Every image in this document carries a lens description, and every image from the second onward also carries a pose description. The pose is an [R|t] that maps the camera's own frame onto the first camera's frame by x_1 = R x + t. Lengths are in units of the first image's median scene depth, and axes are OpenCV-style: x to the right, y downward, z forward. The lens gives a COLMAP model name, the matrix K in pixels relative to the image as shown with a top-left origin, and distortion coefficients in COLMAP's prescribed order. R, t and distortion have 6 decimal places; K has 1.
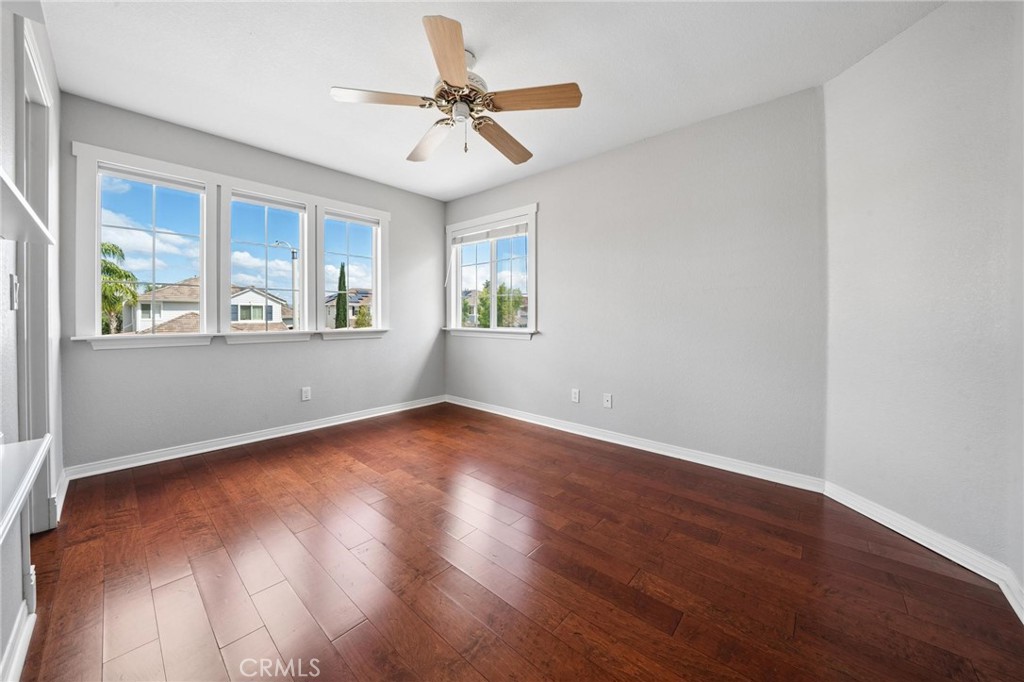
lens RADIAL K [[359.9, 0, 508.8], [0, 359.9, 330.2], [0, 0, 1]] dist [-0.022133, 0.000026]
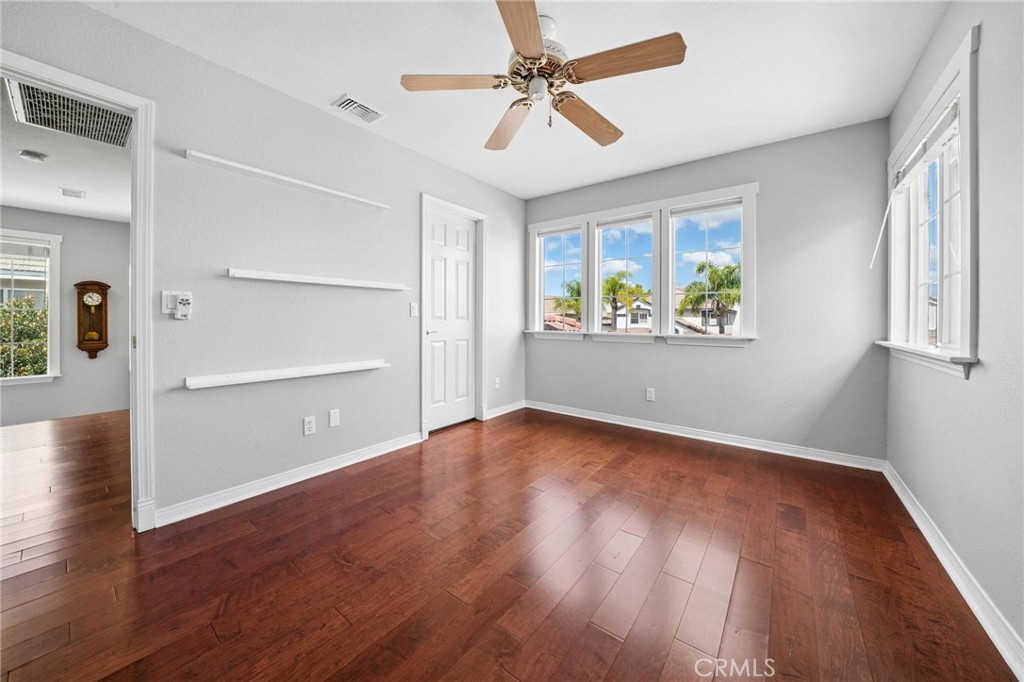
lens RADIAL K [[359.9, 0, 508.8], [0, 359.9, 330.2], [0, 0, 1]] dist [-0.022133, 0.000026]
pose [[0.075965, 0.027337, -0.996736, 0.528193], [-0.042724, 0.998795, 0.024138, -0.019184], [0.996195, 0.040751, 0.077042, 0.612603]]
